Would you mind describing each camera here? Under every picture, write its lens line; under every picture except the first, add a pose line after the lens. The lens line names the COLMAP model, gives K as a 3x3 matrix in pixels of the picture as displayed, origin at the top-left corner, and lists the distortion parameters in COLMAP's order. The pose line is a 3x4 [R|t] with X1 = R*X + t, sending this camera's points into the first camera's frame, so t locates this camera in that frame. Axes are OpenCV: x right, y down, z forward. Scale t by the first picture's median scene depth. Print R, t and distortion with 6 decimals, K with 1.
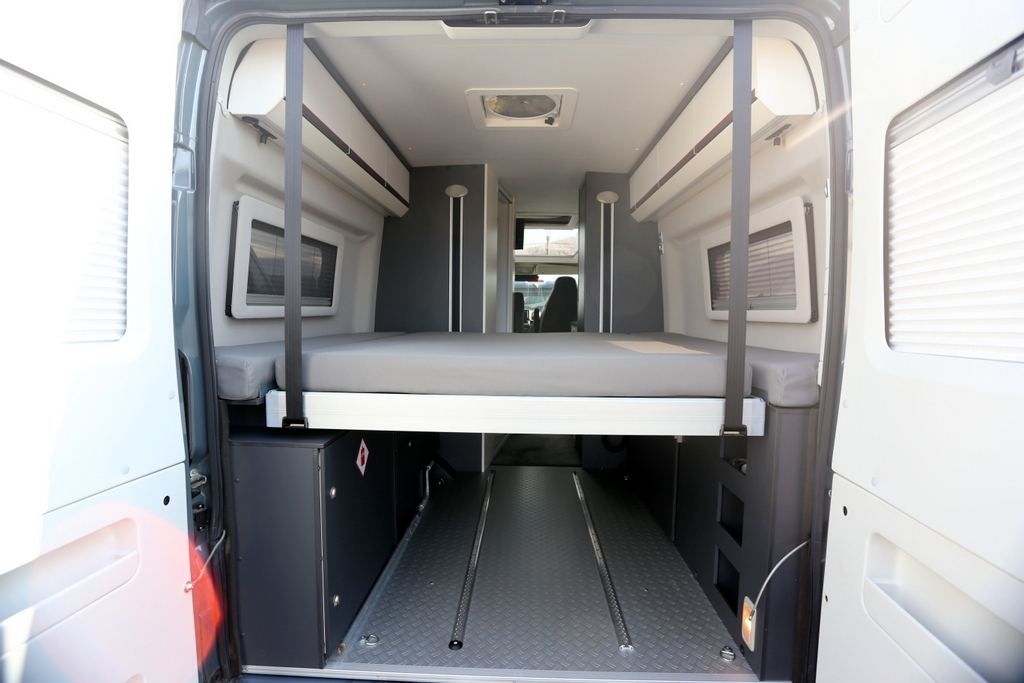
lens RADIAL K [[496.7, 0, 508.1], [0, 496.7, 340.2], [0, 0, 1]] dist [-0.057053, 0.015022]
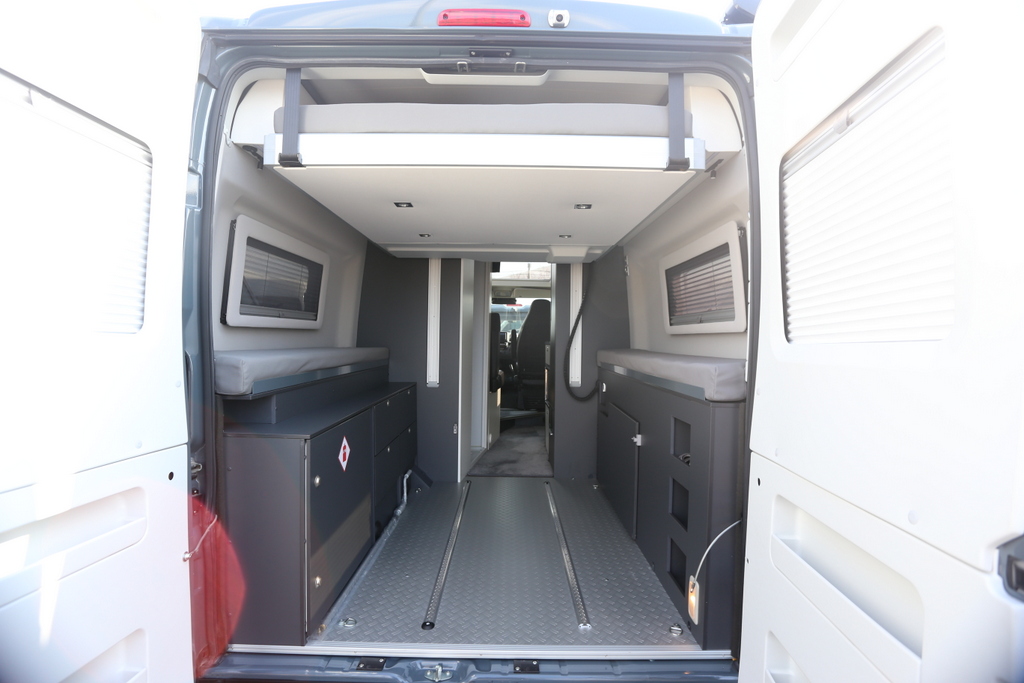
lens RADIAL K [[496.7, 0, 508.7], [0, 496.7, 339.3], [0, 0, 1]] dist [-0.057053, 0.015022]
pose [[0.999277, 0.003835, 0.037828, 0.029972], [-0.001741, 0.998472, -0.055235, 0.052236], [-0.037982, 0.055129, 0.997757, -0.131727]]
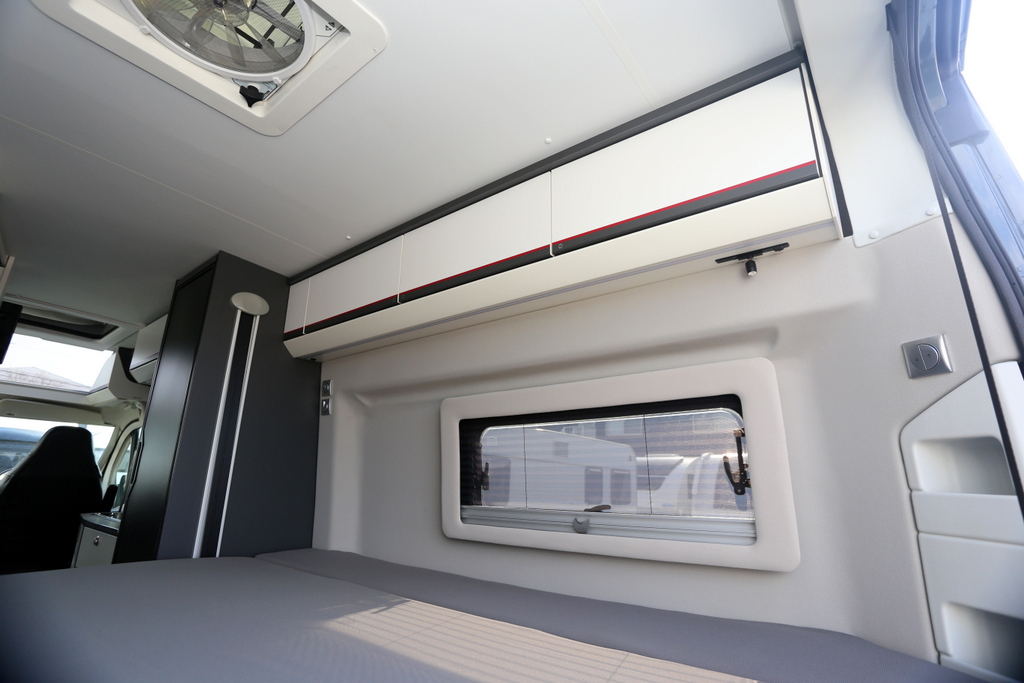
lens RADIAL K [[496.7, 0, 508.1], [0, 496.7, 339.8], [0, 0, 1]] dist [-0.057053, 0.015022]
pose [[0.595869, 0.246586, 0.764287, -0.103384], [0.020840, 0.946625, -0.321662, -0.138066], [-0.802811, 0.207596, 0.558926, 1.032667]]
